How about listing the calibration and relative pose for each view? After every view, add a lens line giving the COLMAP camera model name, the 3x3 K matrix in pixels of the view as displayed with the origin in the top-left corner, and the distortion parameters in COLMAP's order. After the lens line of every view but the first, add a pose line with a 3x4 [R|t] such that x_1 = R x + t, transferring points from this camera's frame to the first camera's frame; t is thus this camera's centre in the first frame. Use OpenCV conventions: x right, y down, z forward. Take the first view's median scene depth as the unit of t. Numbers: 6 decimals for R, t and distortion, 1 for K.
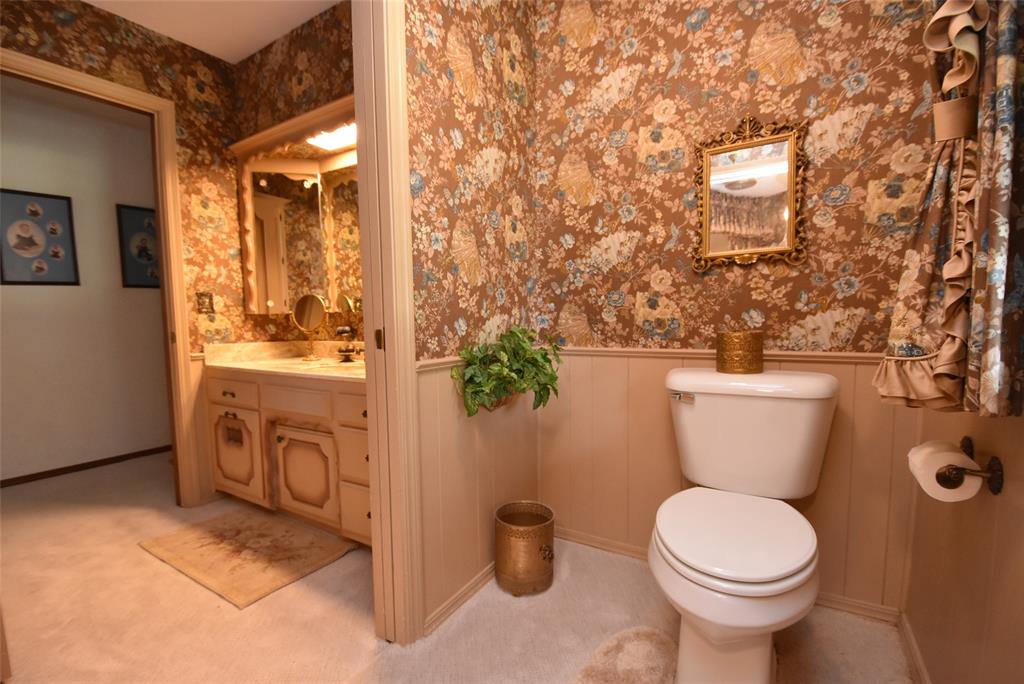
lens RADIAL K [[451.3, 0, 507.3], [0, 451.3, 352.9], [0, 0, 1]] dist [0.013797, -0.025188]
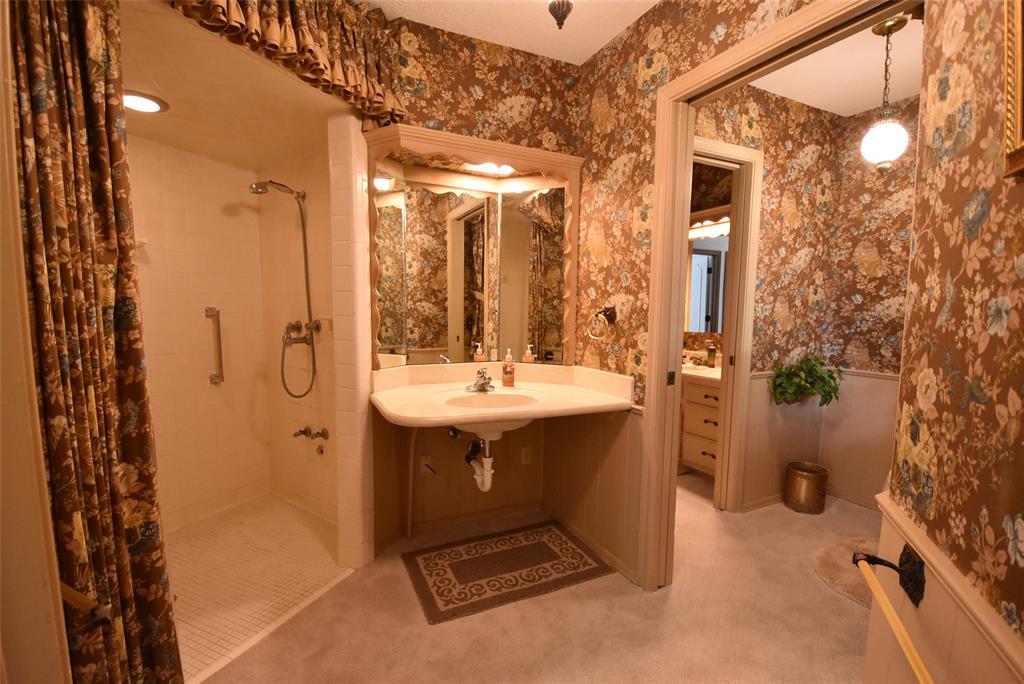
lens RADIAL K [[451.3, 0, 507.3], [0, 451.3, 352.9], [0, 0, 1]] dist [0.013797, -0.025188]
pose [[0.844683, 0.076306, -0.529800, -0.045470], [-0.062992, 0.997080, 0.043176, -0.067977], [0.531548, -0.003097, 0.847023, -0.977443]]
